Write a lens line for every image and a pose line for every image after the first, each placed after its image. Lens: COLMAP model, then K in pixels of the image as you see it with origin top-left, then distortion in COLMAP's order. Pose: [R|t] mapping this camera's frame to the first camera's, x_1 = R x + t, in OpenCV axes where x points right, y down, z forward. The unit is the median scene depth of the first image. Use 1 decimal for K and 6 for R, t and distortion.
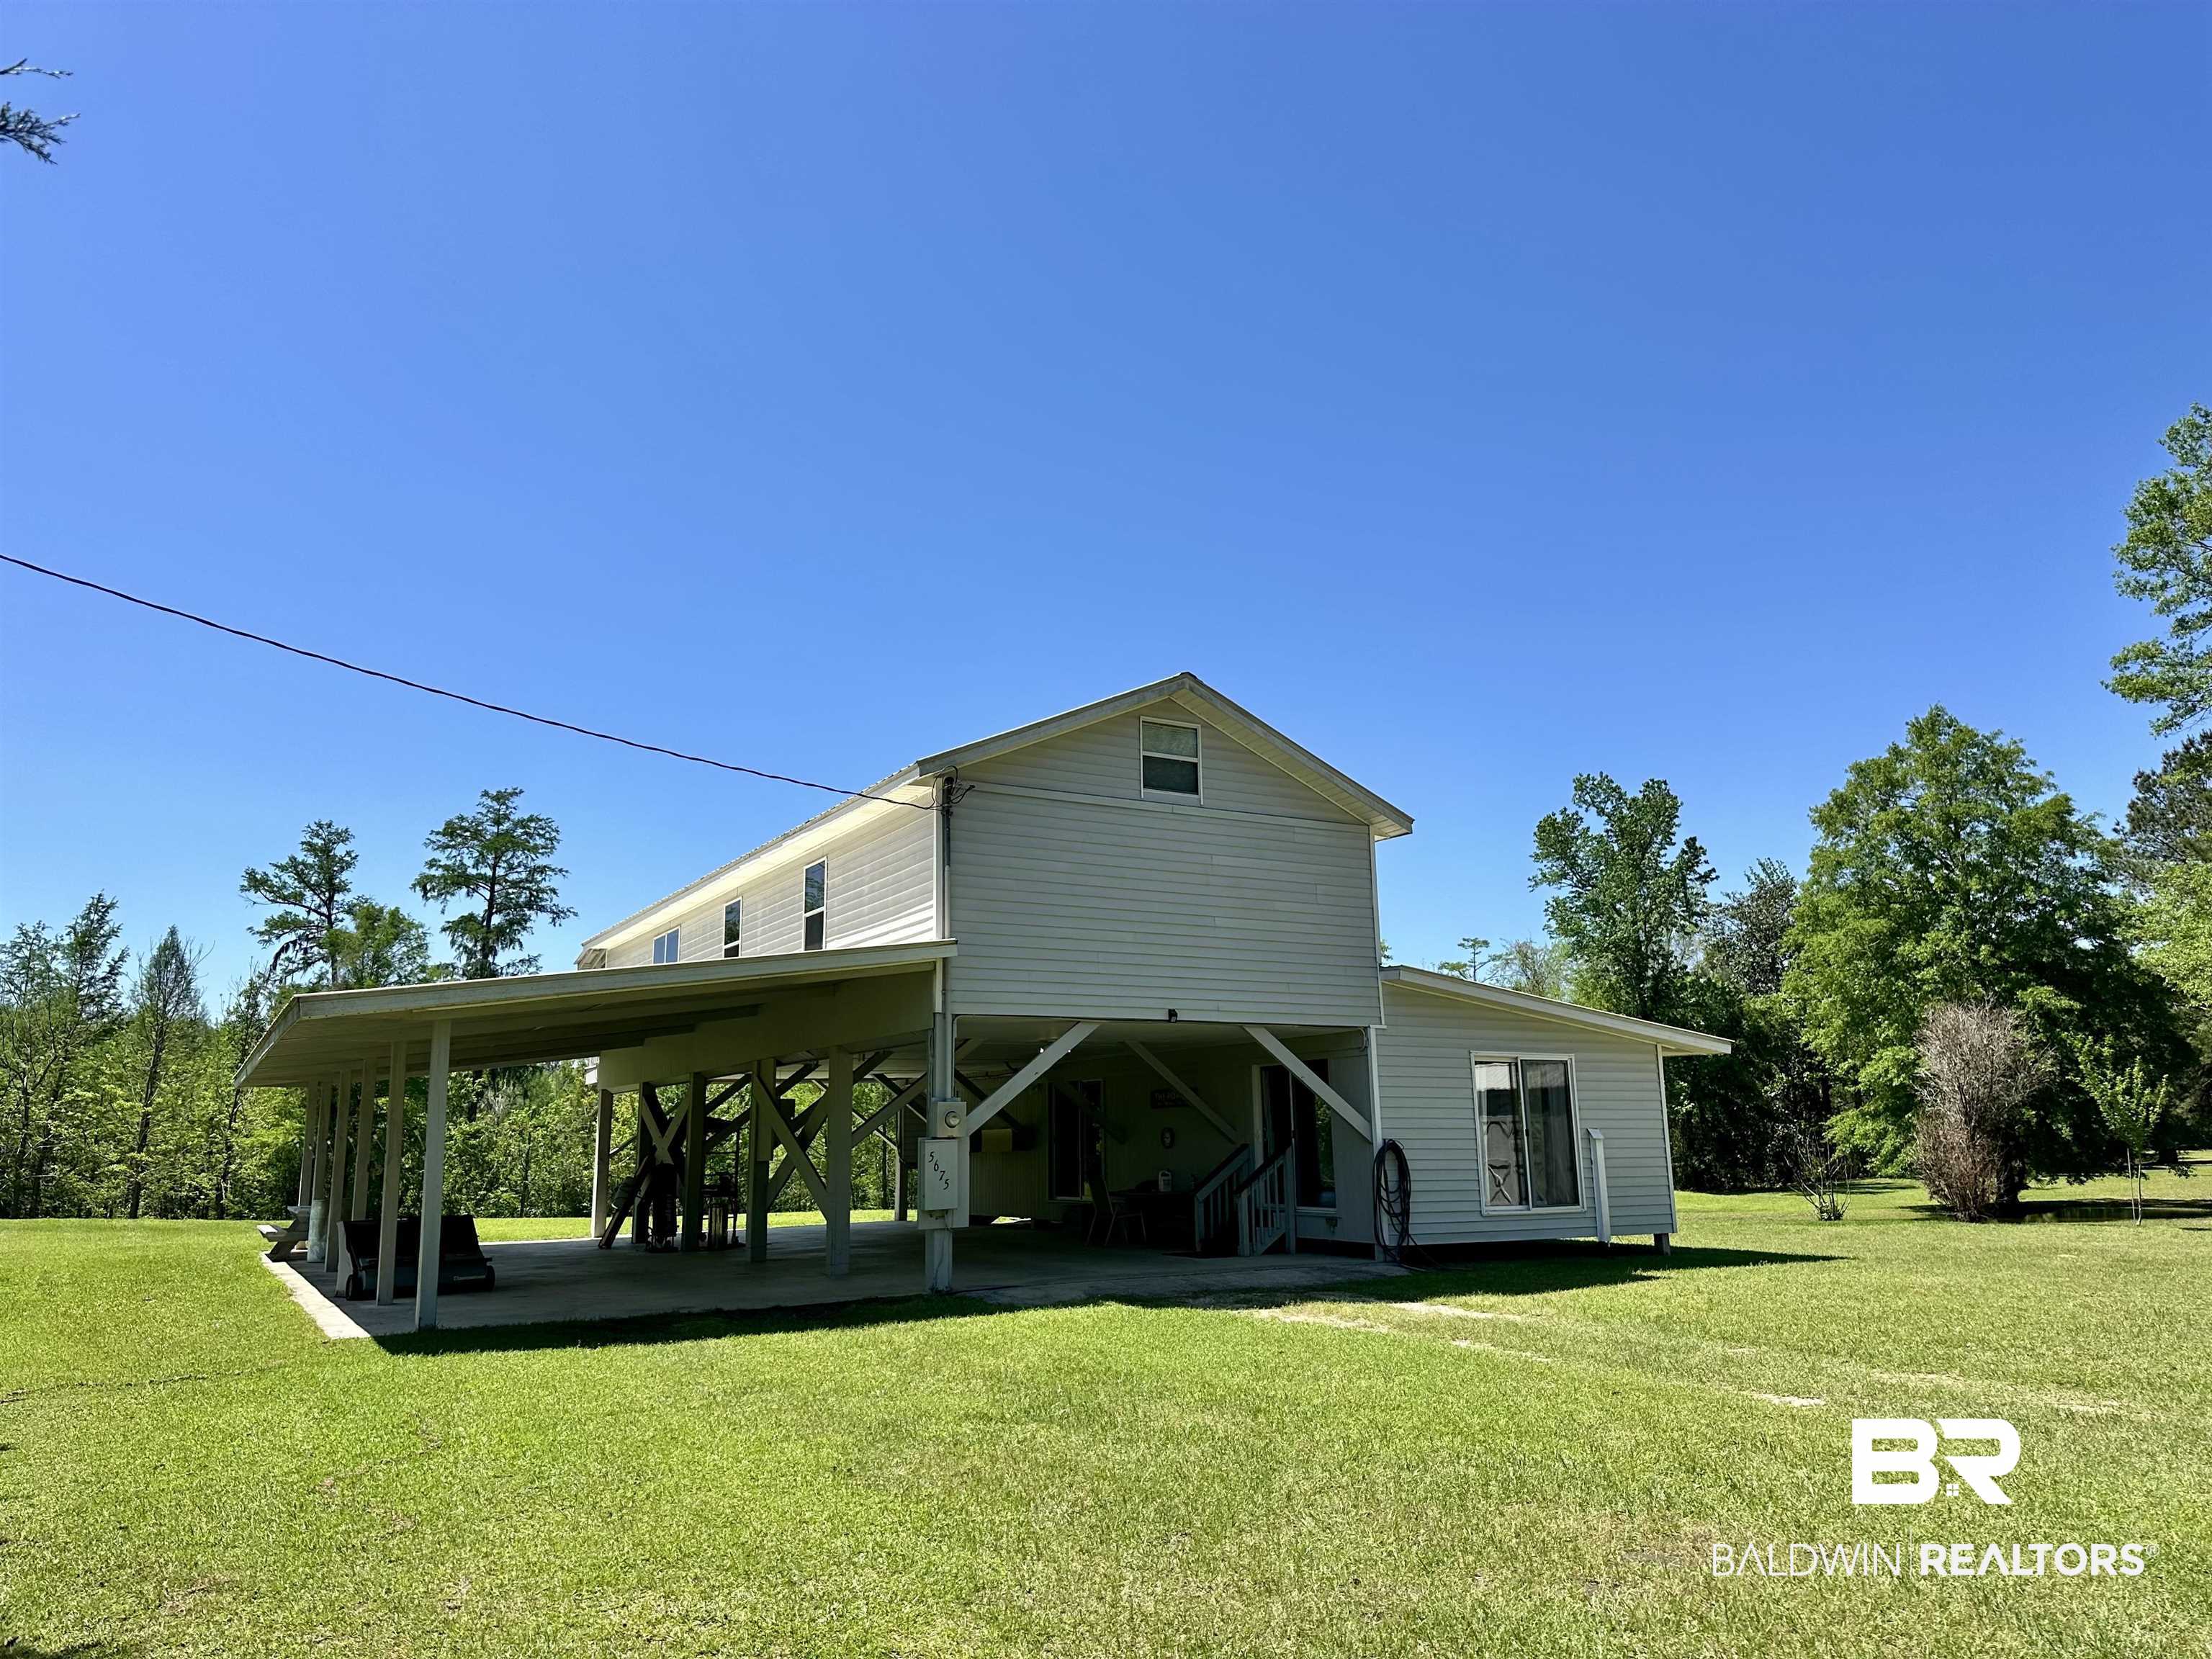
lens RADIAL K [[1544.2, 0, 1095.0], [0, 1544.2, 819.1], [0, 0, 1]] dist [0.129432, -0.168098]
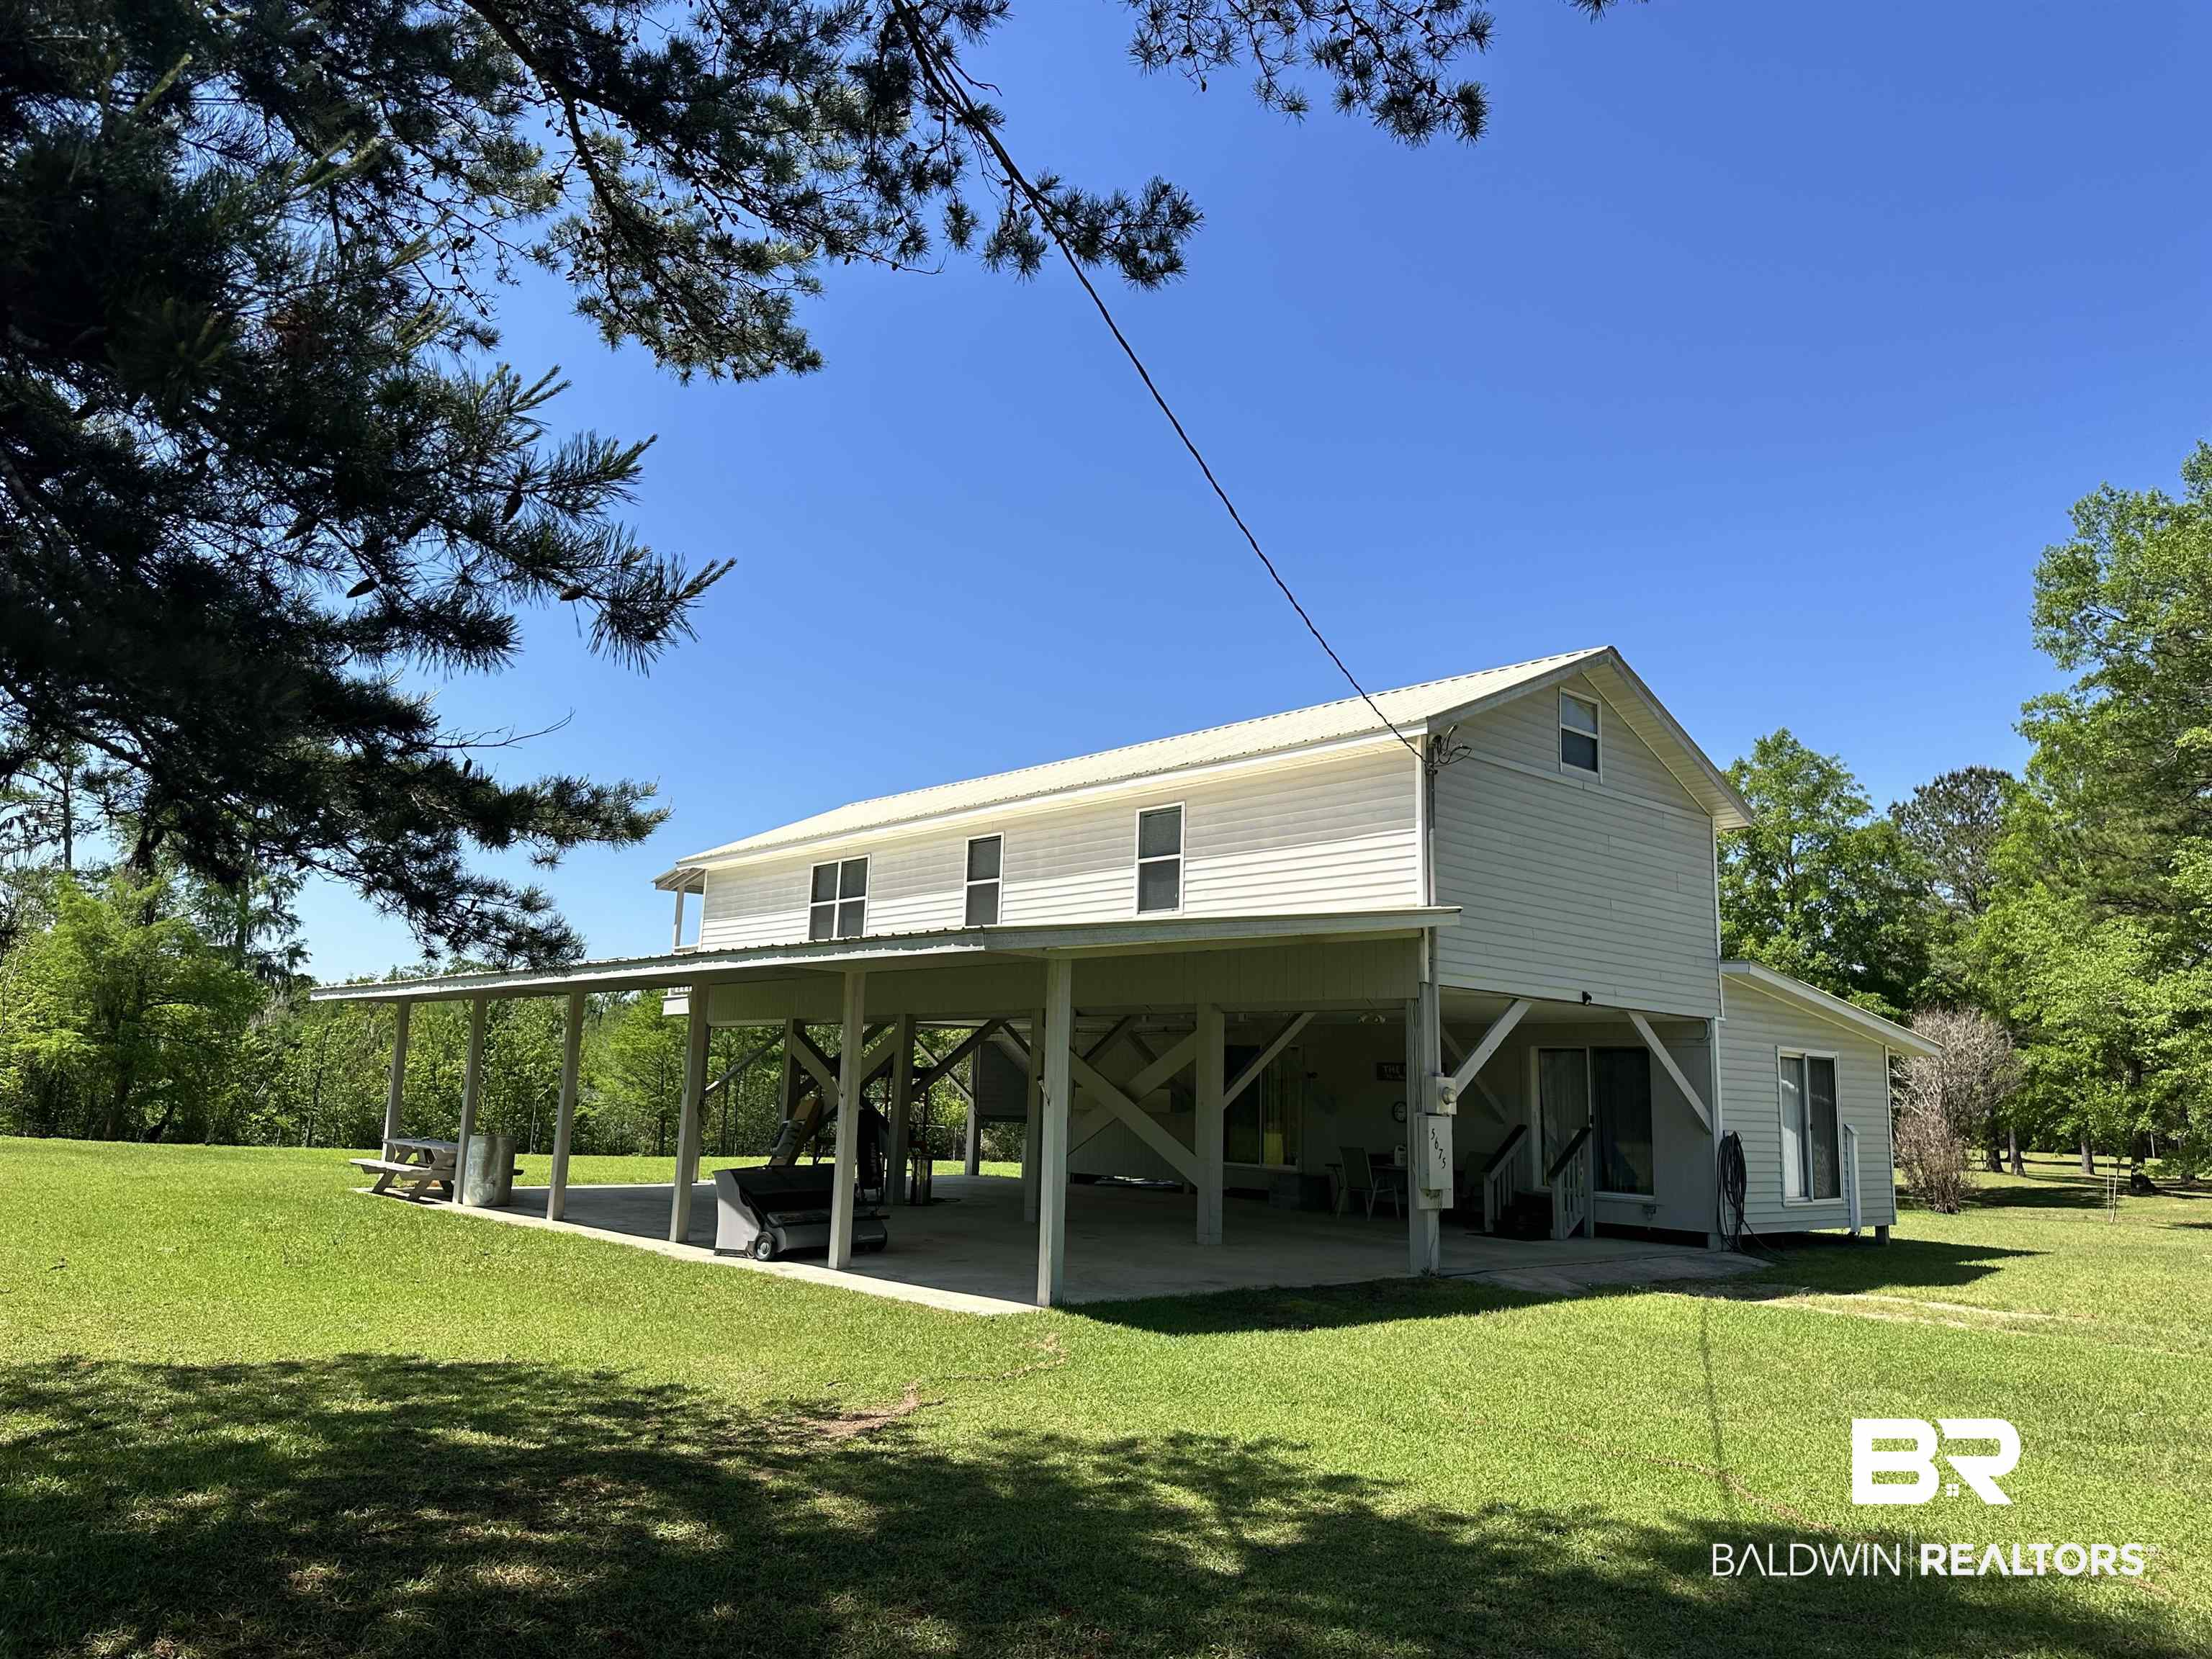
lens RADIAL K [[1544.4, 0, 1100.0], [0, 1544.4, 817.6], [0, 0, 1]] dist [0.178361, -0.304109]
pose [[0.976891, 0.082040, 0.197366, -0.423252], [-0.088434, 0.995798, 0.023788, 0.016312], [-0.194585, -0.040692, 0.980041, 0.091144]]
